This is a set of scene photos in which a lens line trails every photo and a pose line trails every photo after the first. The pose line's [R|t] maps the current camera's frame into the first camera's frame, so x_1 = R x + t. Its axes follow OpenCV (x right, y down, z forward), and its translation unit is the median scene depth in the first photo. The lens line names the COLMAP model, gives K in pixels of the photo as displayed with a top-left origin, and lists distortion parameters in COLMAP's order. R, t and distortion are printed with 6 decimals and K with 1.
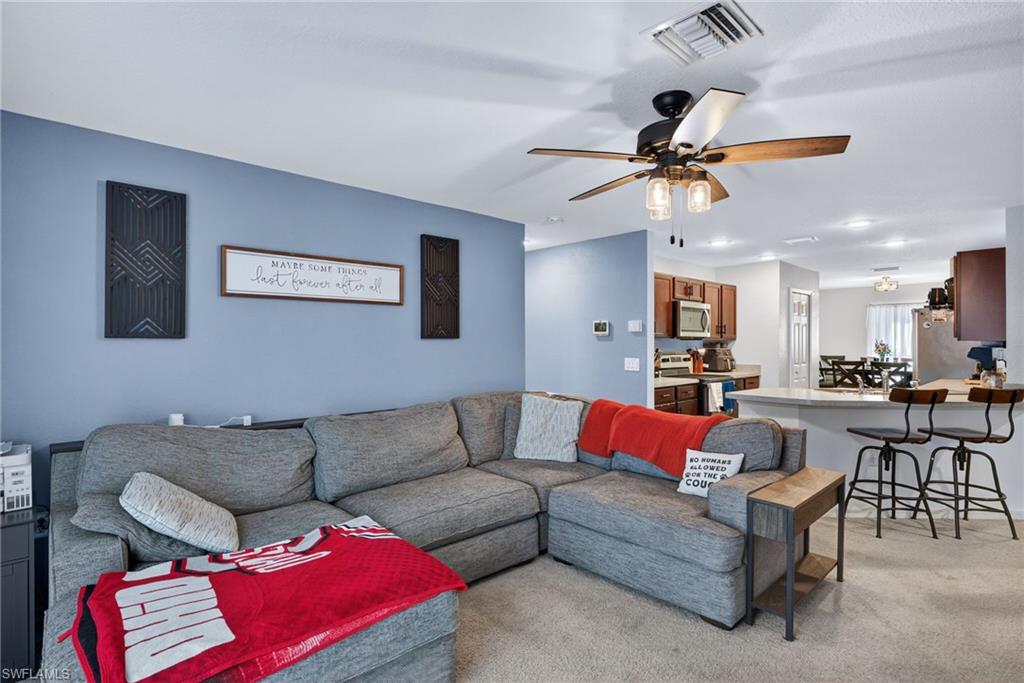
lens RADIAL K [[504.3, 0, 504.0], [0, 504.3, 342.3], [0, 0, 1]] dist [-0.001671, 0.000276]
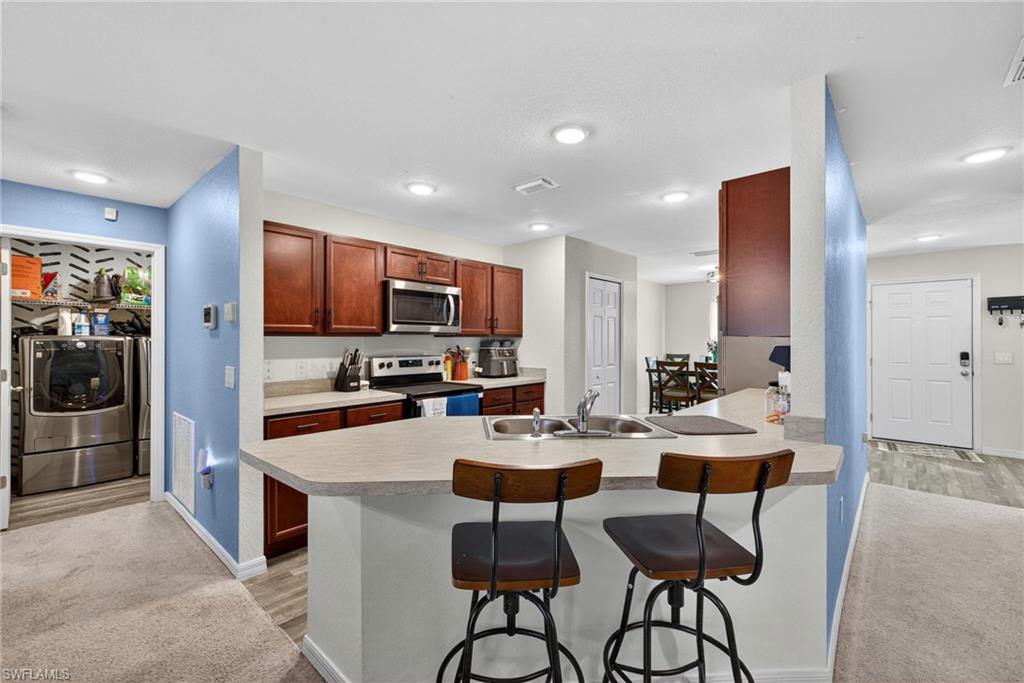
lens RADIAL K [[426.5, 0, 508.1], [0, 426.5, 338.9], [0, 0, 1]] dist [0.001416, -0.000223]
pose [[0.996276, -0.001259, 0.086218, 0.328169], [0.001466, 0.999996, -0.002334, 0.000337], [-0.086214, 0.002451, 0.996274, 0.285569]]
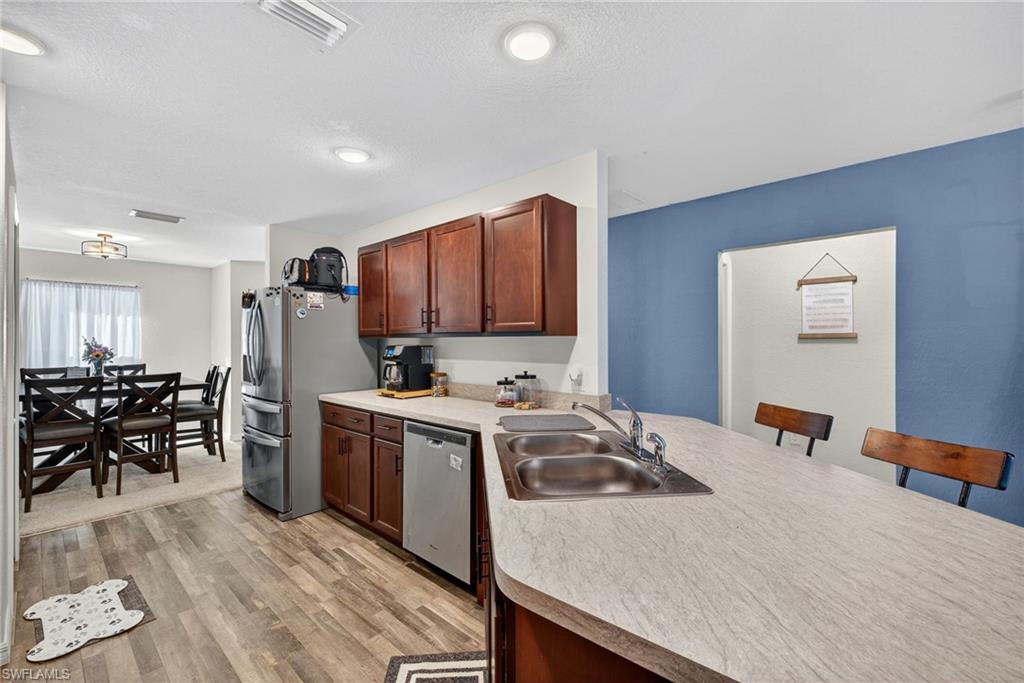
lens RADIAL K [[426.5, 0, 508.1], [0, 426.5, 338.9], [0, 0, 1]] dist [0.001416, -0.000223]
pose [[-0.091957, 0.004915, 0.995751, 0.204651], [0.004835, 0.999978, -0.004489, 0.001025], [-0.995751, 0.004401, -0.091978, 0.581624]]
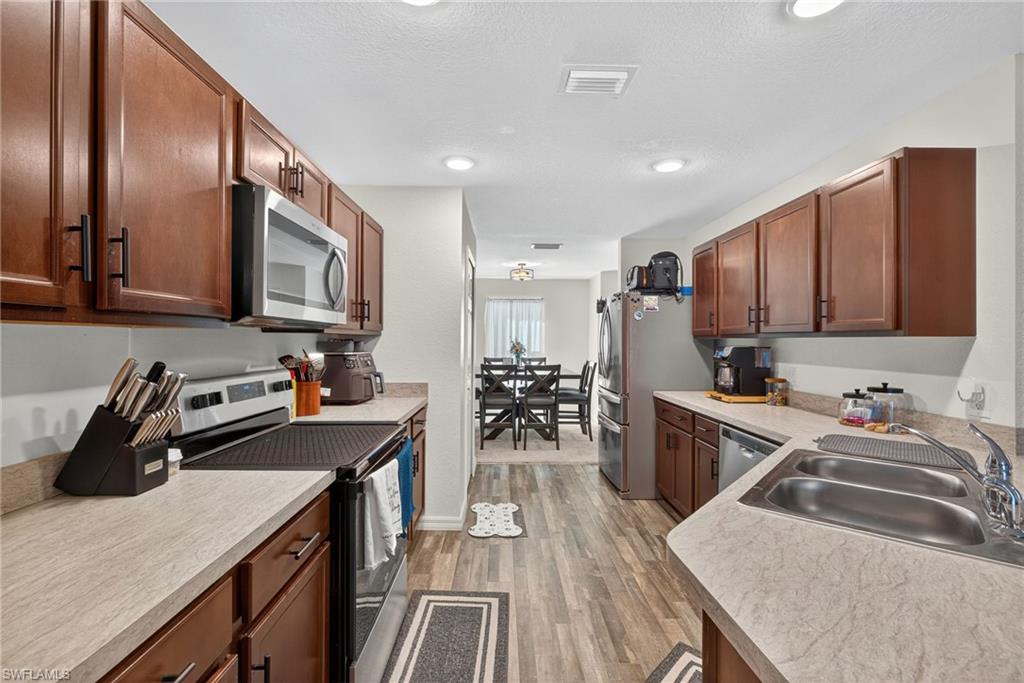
lens RADIAL K [[448.5, 0, 504.5], [0, 448.5, 338.6], [0, 0, 1]] dist [0.000941, -0.000143]
pose [[0.676020, 0.007710, 0.736843, 0.184826], [-0.005526, 0.999970, -0.005393, 0.001210], [-0.736862, -0.000426, 0.676043, 0.525594]]
